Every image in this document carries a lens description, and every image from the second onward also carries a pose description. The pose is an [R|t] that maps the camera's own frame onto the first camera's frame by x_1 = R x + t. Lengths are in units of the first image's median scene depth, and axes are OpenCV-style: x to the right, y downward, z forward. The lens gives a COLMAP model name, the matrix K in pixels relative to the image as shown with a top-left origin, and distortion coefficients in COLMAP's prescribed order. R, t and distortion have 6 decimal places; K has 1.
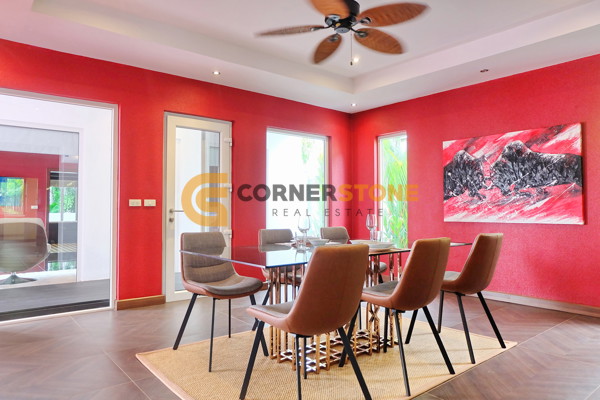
lens RADIAL K [[415.4, 0, 305.3], [0, 415.4, 198.6], [0, 0, 1]] dist [-0.037660, 0.051234]
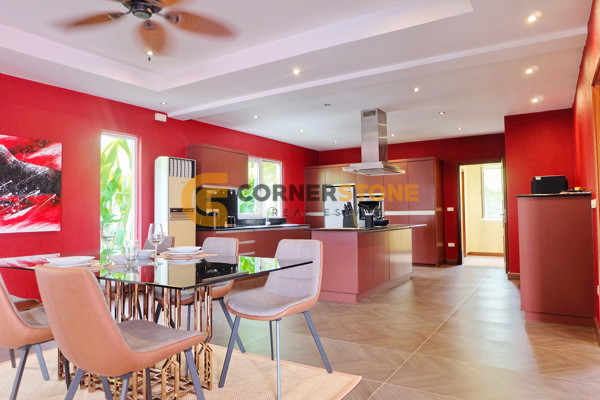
lens RADIAL K [[415.4, 0, 303.0], [0, 415.4, 196.4], [0, 0, 1]] dist [-0.037660, 0.051234]
pose [[-0.317741, 0.042746, 0.947214, -0.585213], [-0.010899, 0.998753, -0.048728, 0.014196], [-0.948115, -0.025806, -0.316879, 0.652241]]
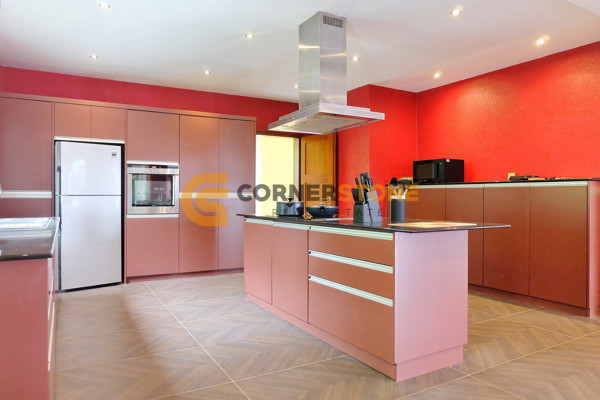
lens RADIAL K [[415.4, 0, 299.3], [0, 415.4, 198.2], [0, 0, 1]] dist [-0.037660, 0.051234]
pose [[-0.986263, -0.007044, 0.165030, 0.563646], [-0.010003, 0.999804, -0.017102, 0.019343], [-0.164877, -0.018518, -0.986140, 0.789817]]
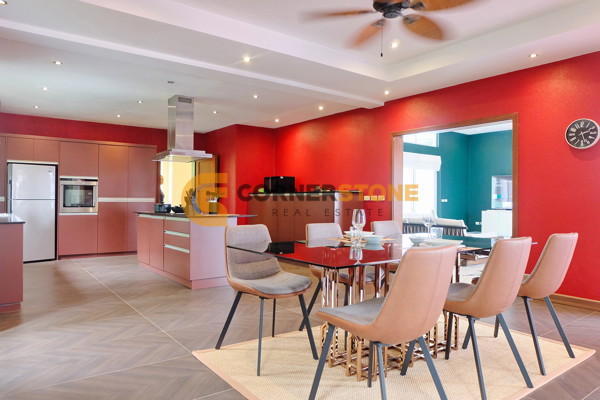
lens RADIAL K [[415.4, 0, 300.7], [0, 415.4, 194.5], [0, 0, 1]] dist [-0.037660, 0.051234]
pose [[-0.999115, -0.007542, 0.041374, 0.191133], [-0.009007, 0.999335, -0.035323, 0.025995], [-0.041081, -0.035665, -0.998519, 1.349799]]
